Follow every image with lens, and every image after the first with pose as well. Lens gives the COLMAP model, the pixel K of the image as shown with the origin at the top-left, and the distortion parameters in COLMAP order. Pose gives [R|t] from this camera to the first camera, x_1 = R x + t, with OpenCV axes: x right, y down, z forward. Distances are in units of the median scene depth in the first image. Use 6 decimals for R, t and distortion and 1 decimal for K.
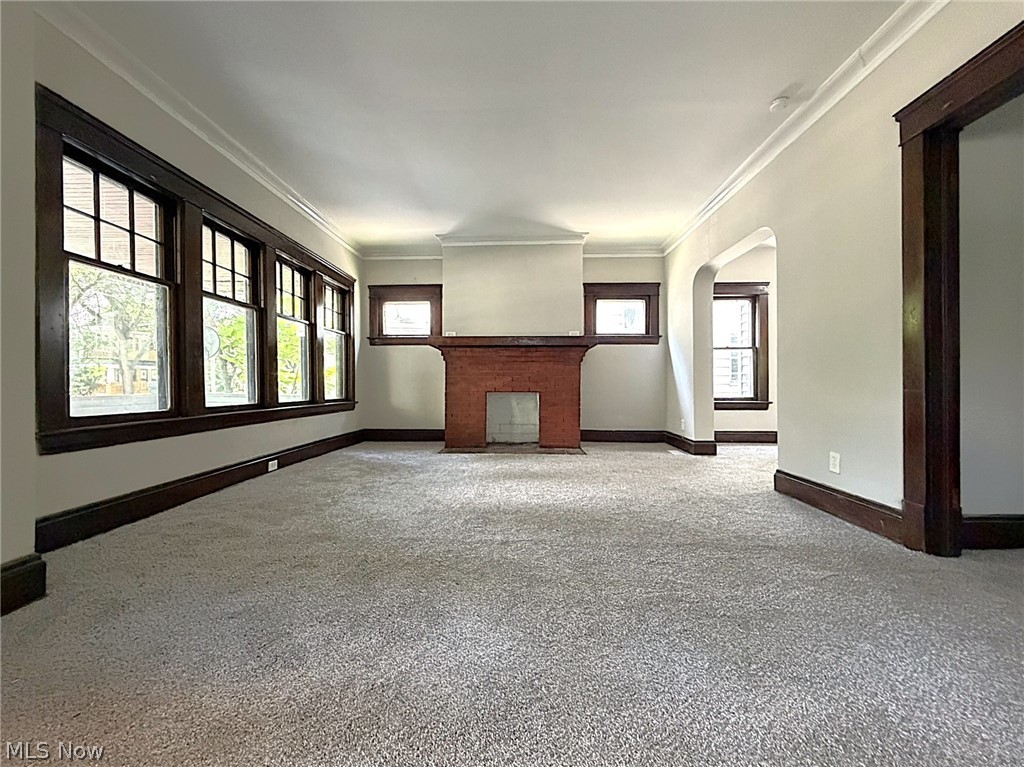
lens RADIAL K [[410.6, 0, 514.4], [0, 410.6, 382.9], [0, 0, 1]] dist [-0.001965, -0.000748]
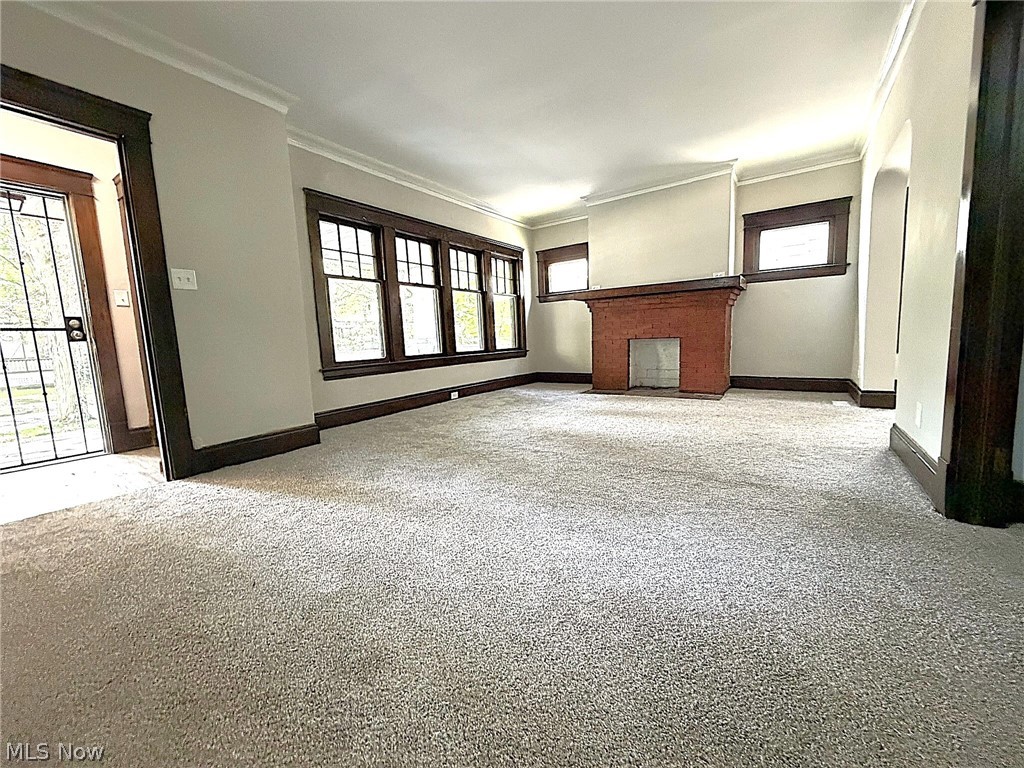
lens RADIAL K [[410.6, 0, 520.4], [0, 410.6, 379.4], [0, 0, 1]] dist [-0.001965, -0.000748]
pose [[0.848185, 0.021914, -0.529247, 0.282895], [0.042454, 0.993117, 0.109159, -0.003134], [0.527997, -0.115056, 0.841416, -0.073240]]
